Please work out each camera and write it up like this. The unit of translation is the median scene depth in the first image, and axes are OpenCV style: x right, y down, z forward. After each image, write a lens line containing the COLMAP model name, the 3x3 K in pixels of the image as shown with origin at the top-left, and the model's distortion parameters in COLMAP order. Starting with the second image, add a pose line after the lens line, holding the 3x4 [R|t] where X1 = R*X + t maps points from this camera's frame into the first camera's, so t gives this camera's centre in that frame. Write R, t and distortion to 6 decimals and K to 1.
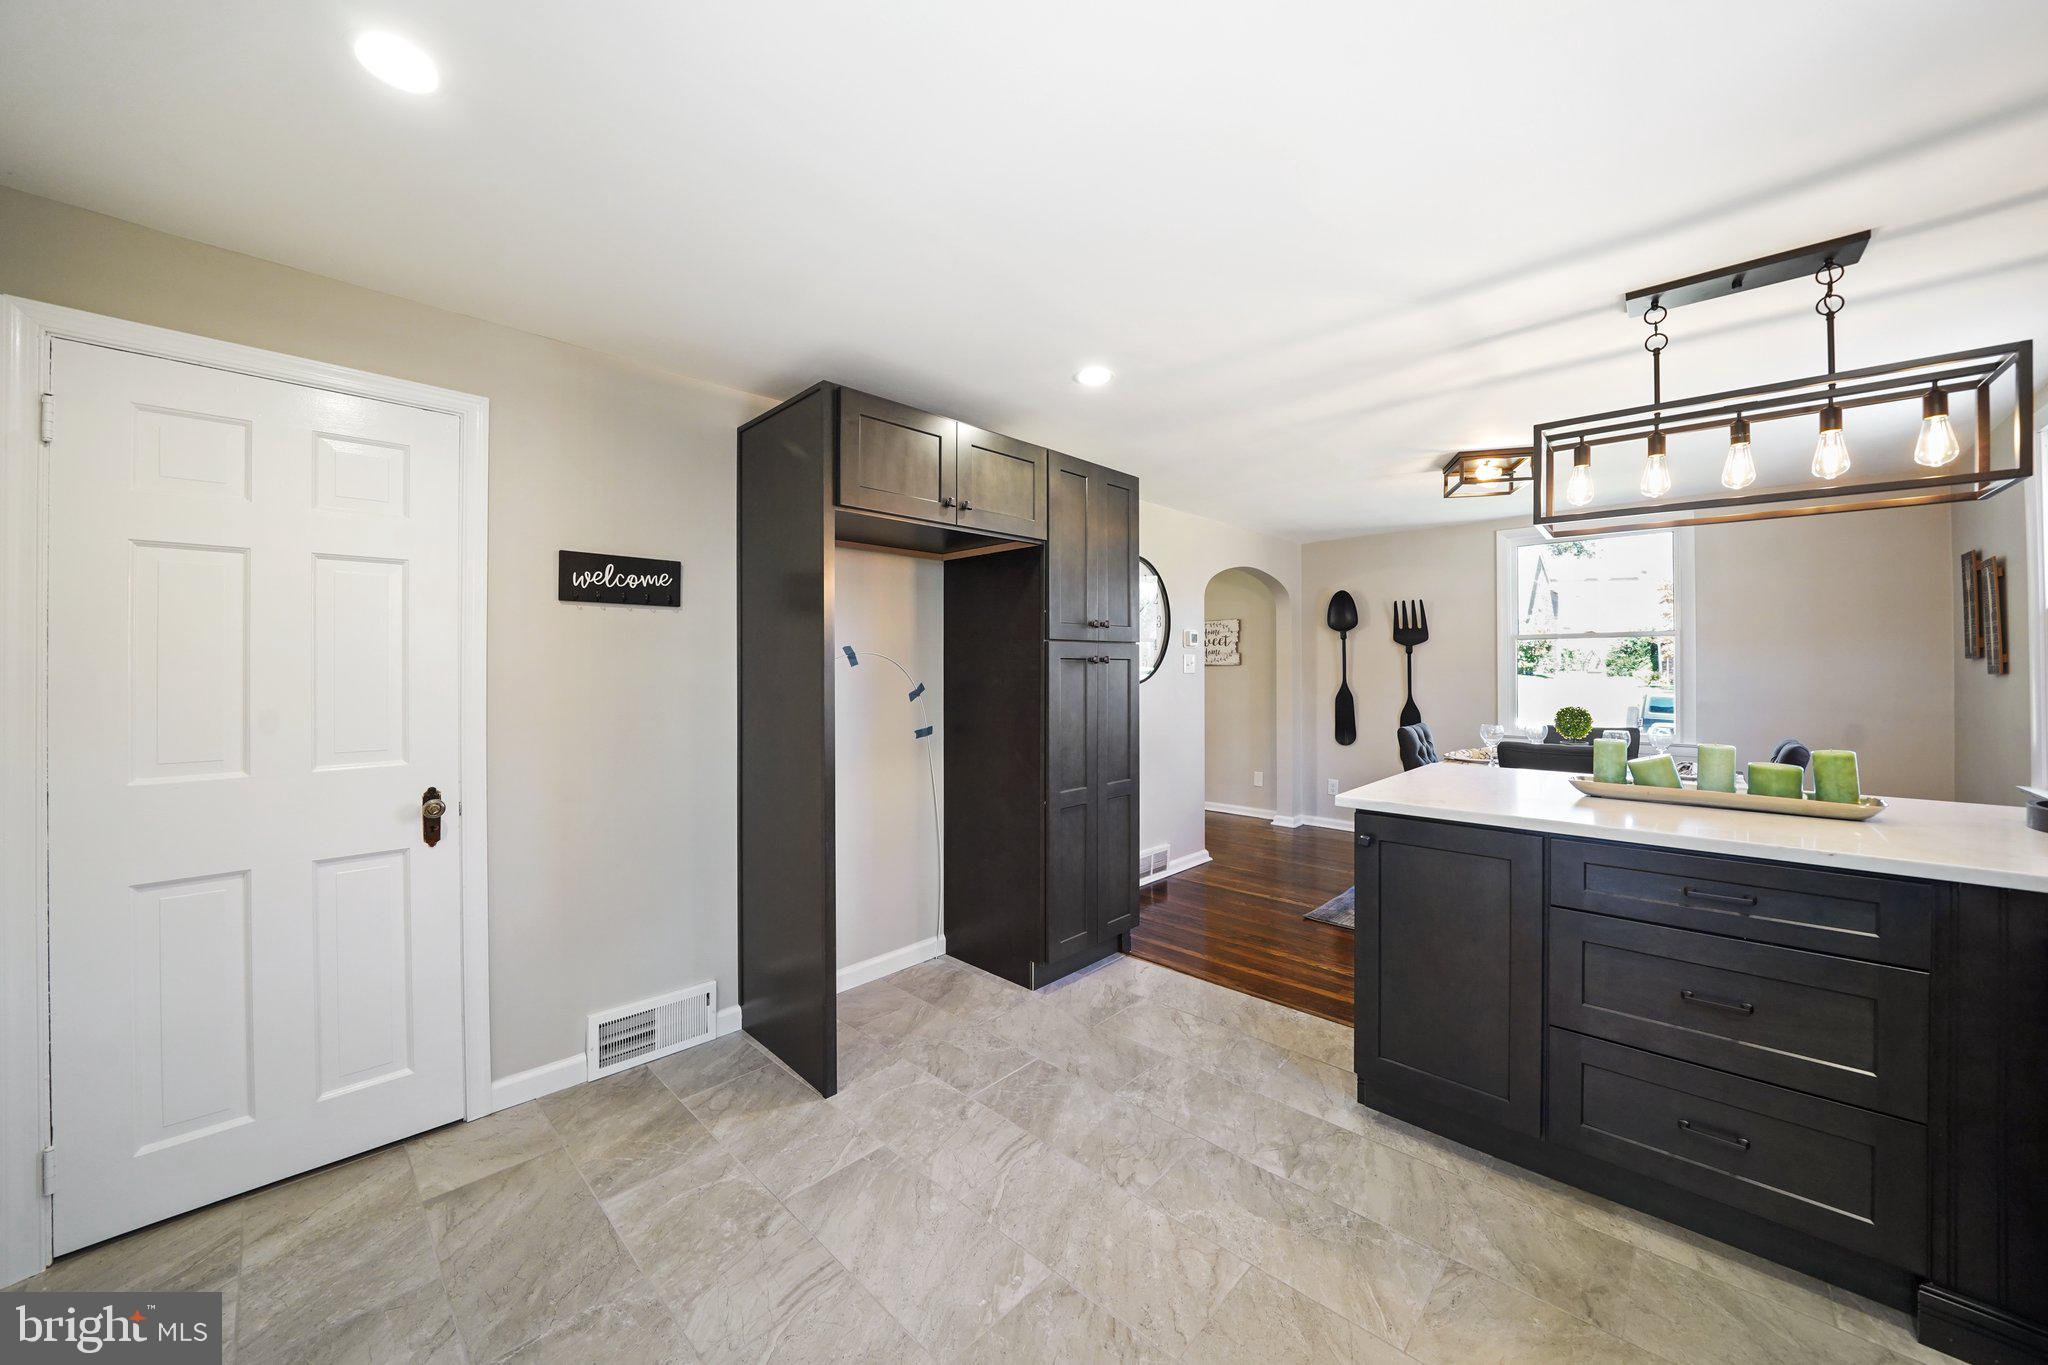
lens RADIAL K [[726.9, 0, 1008.2], [0, 726.9, 667.9], [0, 0, 1]] dist [-0.019909, 0.001354]
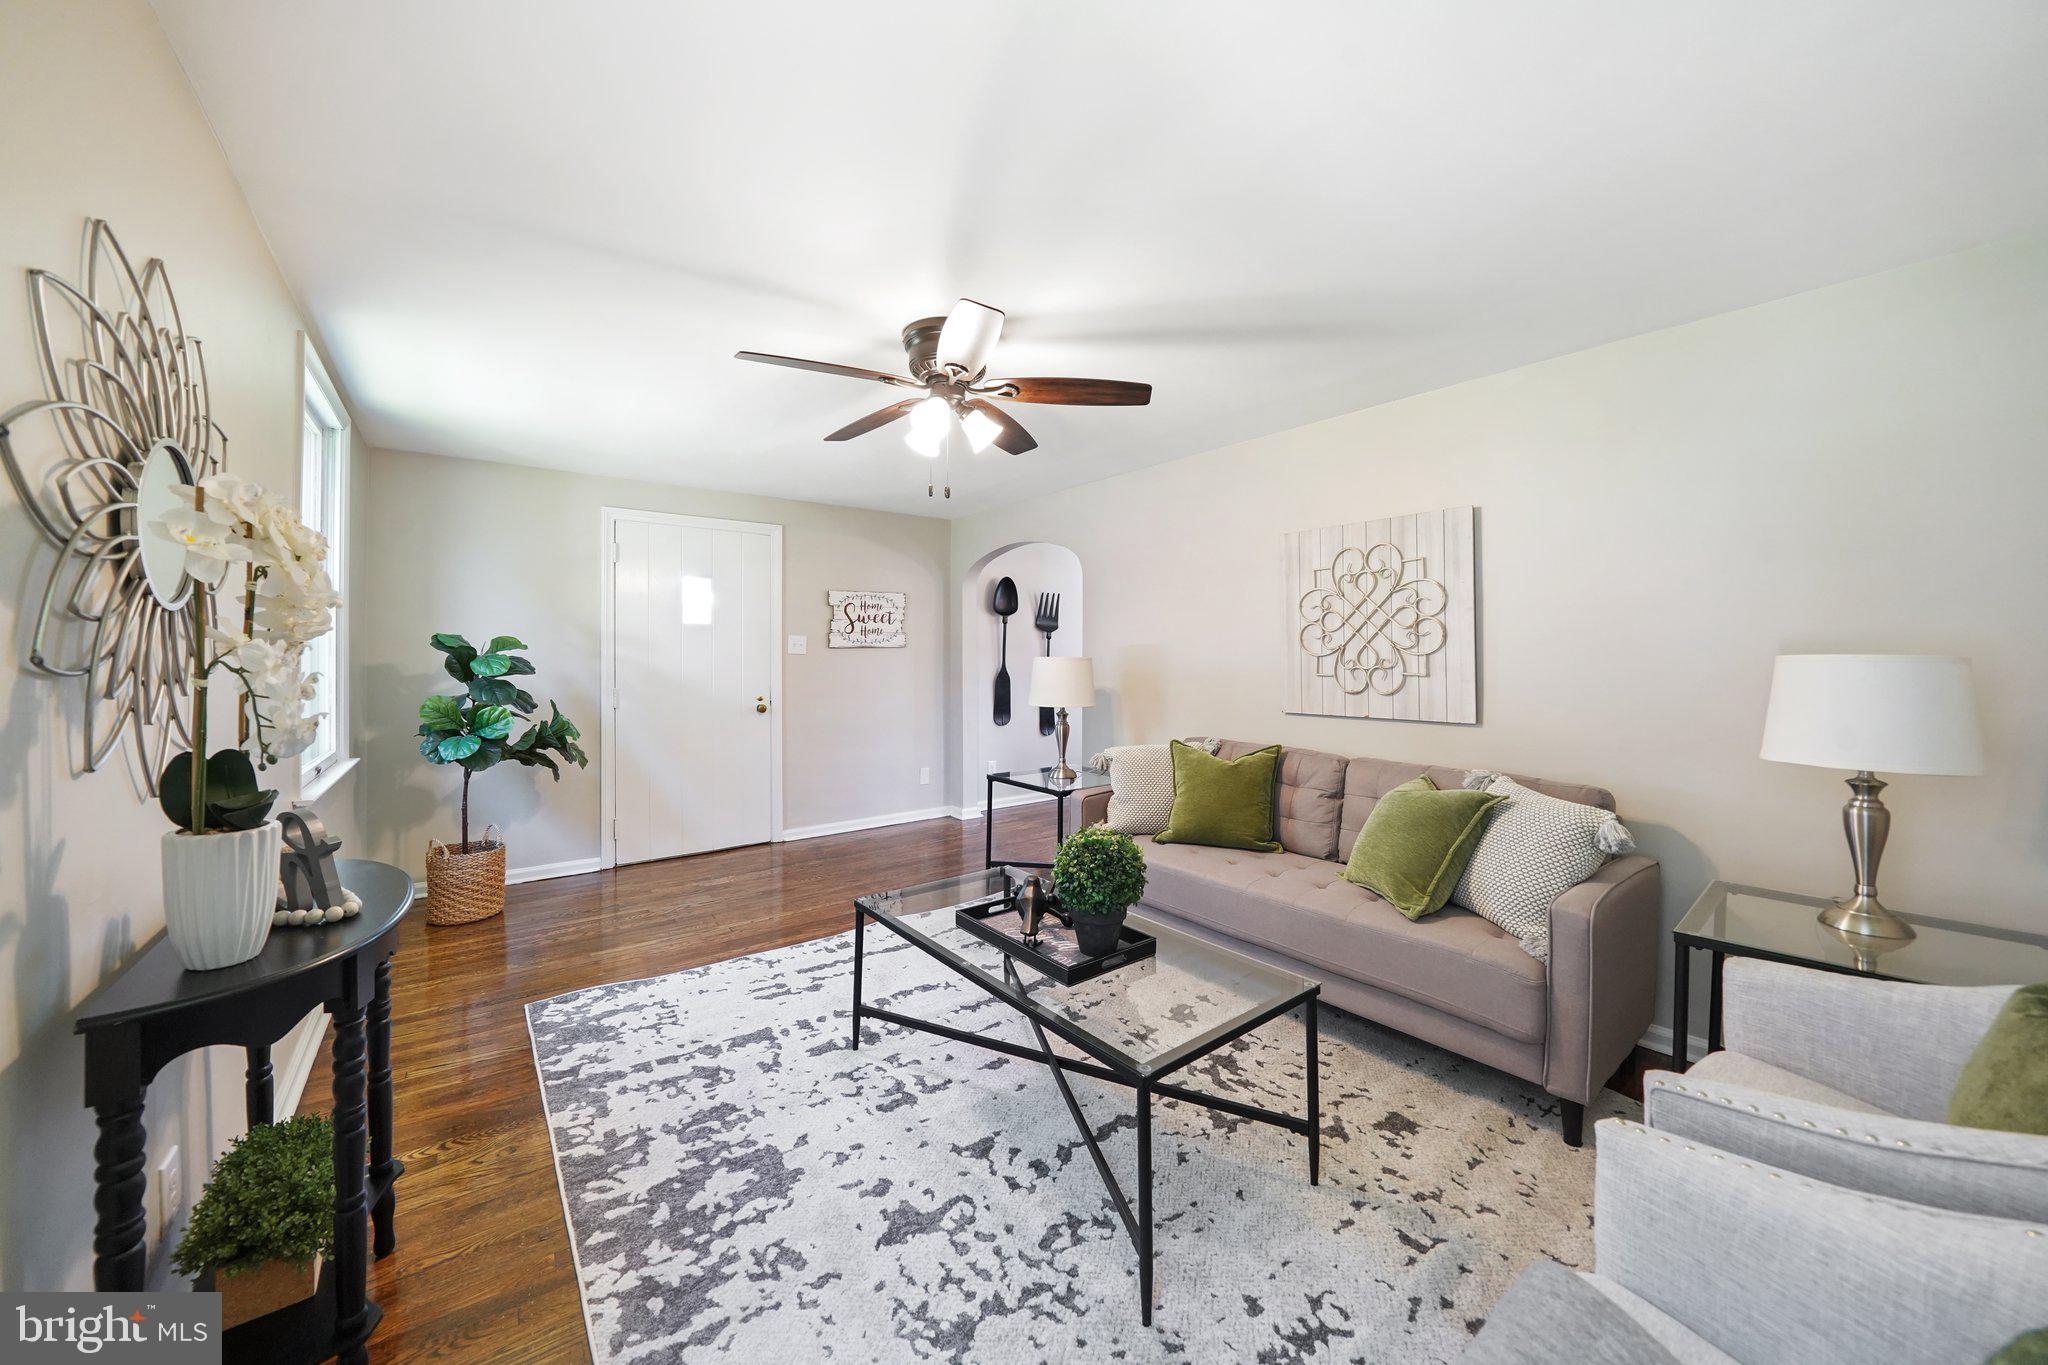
lens RADIAL K [[726.9, 0, 1044.5], [0, 726.9, 651.5], [0, 0, 1]] dist [-0.019909, 0.001354]
pose [[0.113692, 0.005347, 0.993502, -1.572960], [-0.002413, 0.999984, -0.005106, 0.015956], [-0.993513, -0.001817, 0.113703, 2.249734]]
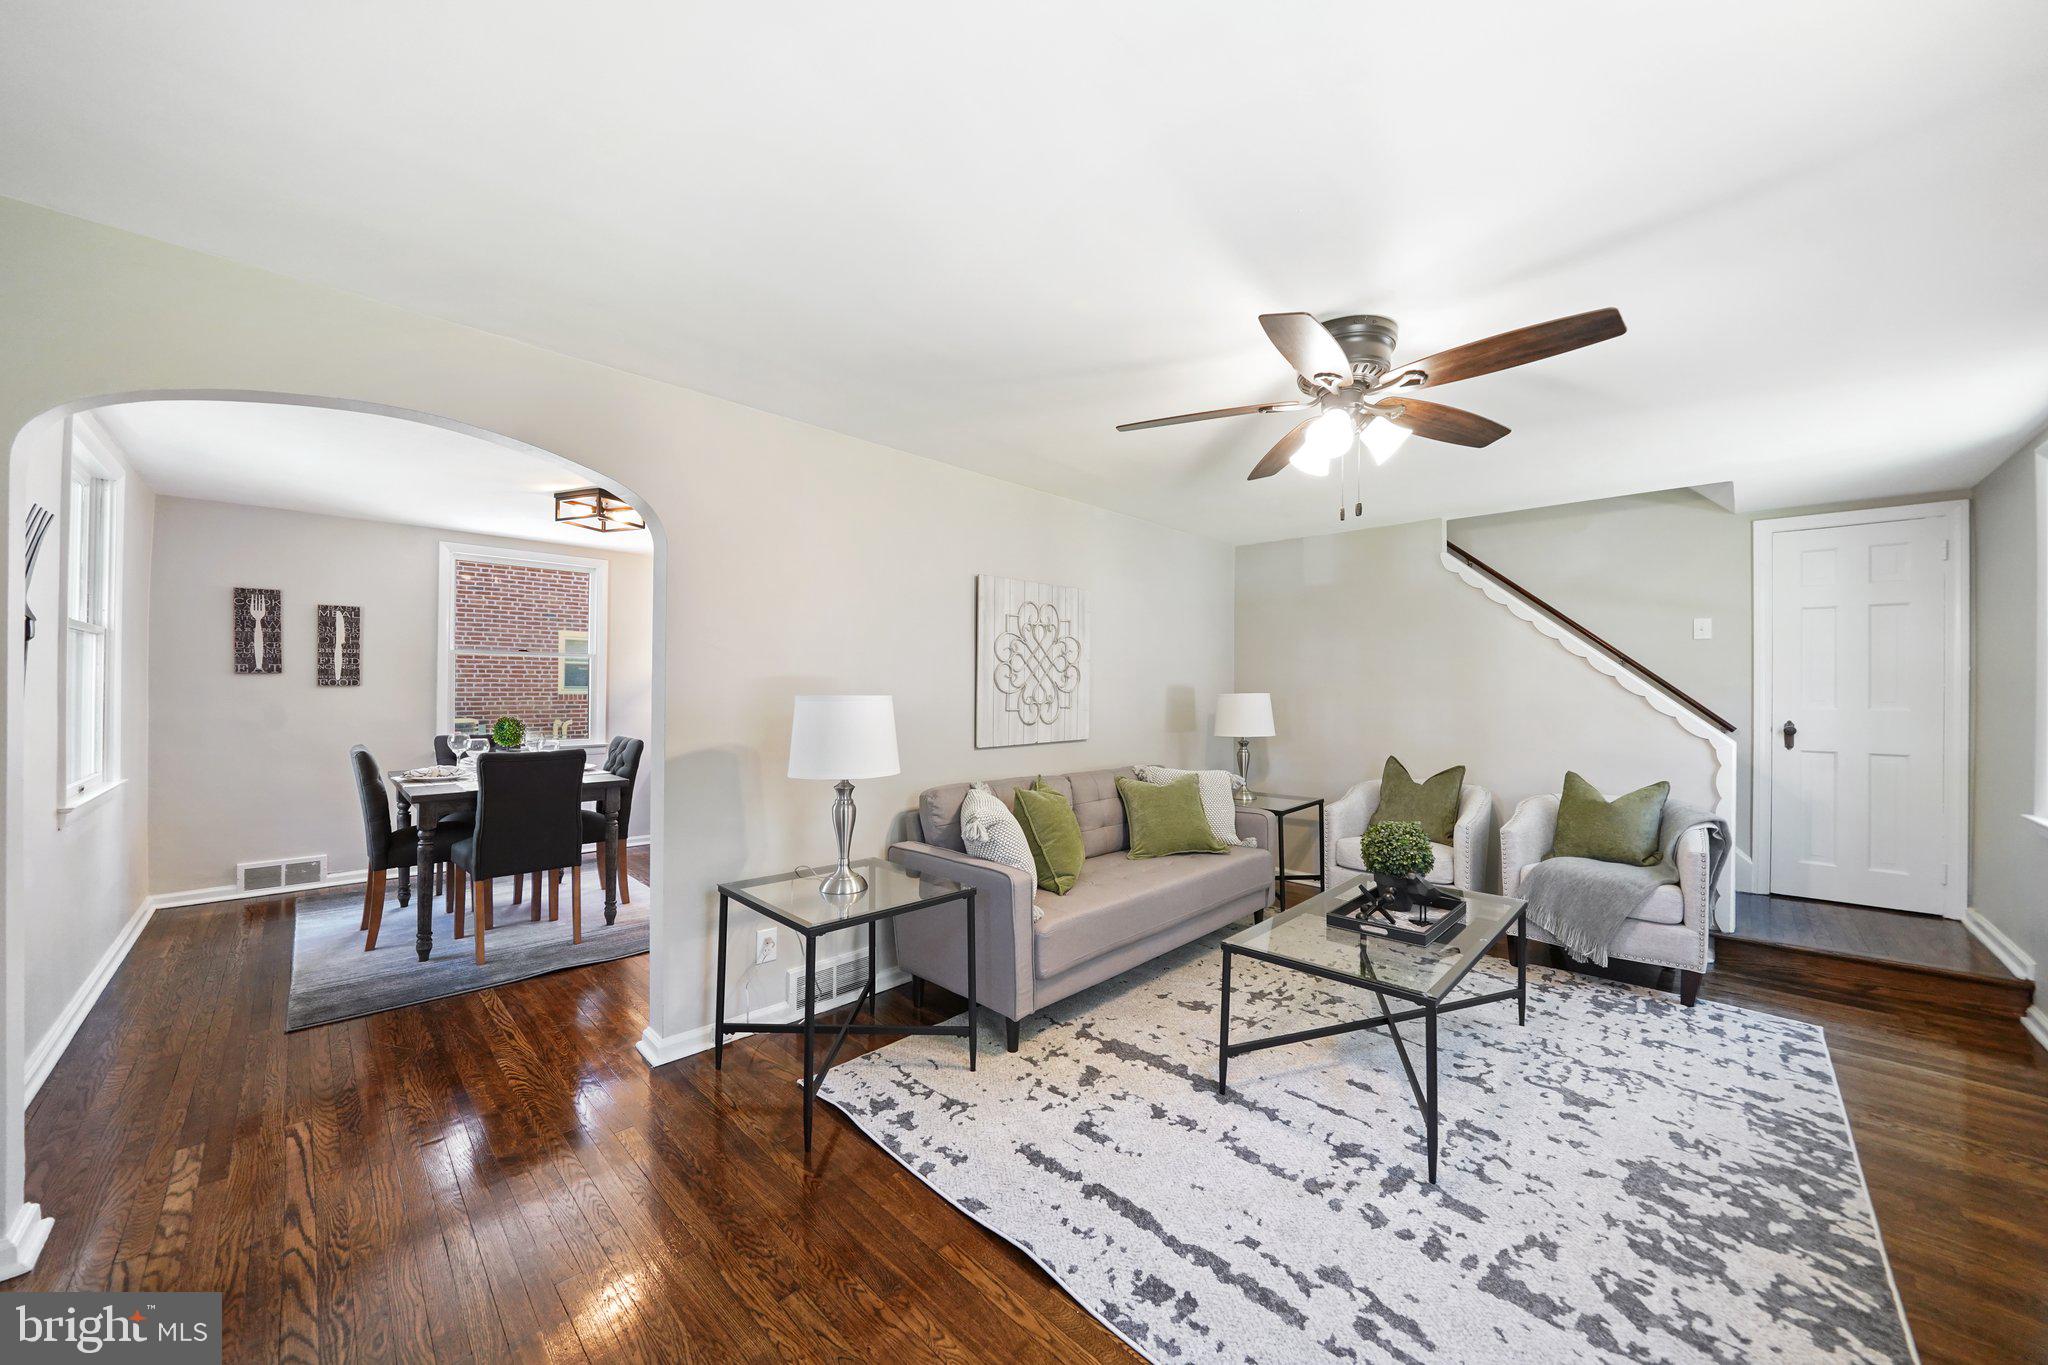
lens RADIAL K [[726.9, 0, 992.9], [0, 726.9, 685.4], [0, 0, 1]] dist [-0.019909, 0.001354]
pose [[-0.999779, -0.006632, 0.019927, 0.030603], [-0.006781, 0.999950, -0.007405, 0.012188], [-0.019877, -0.007538, -0.999774, 3.570058]]
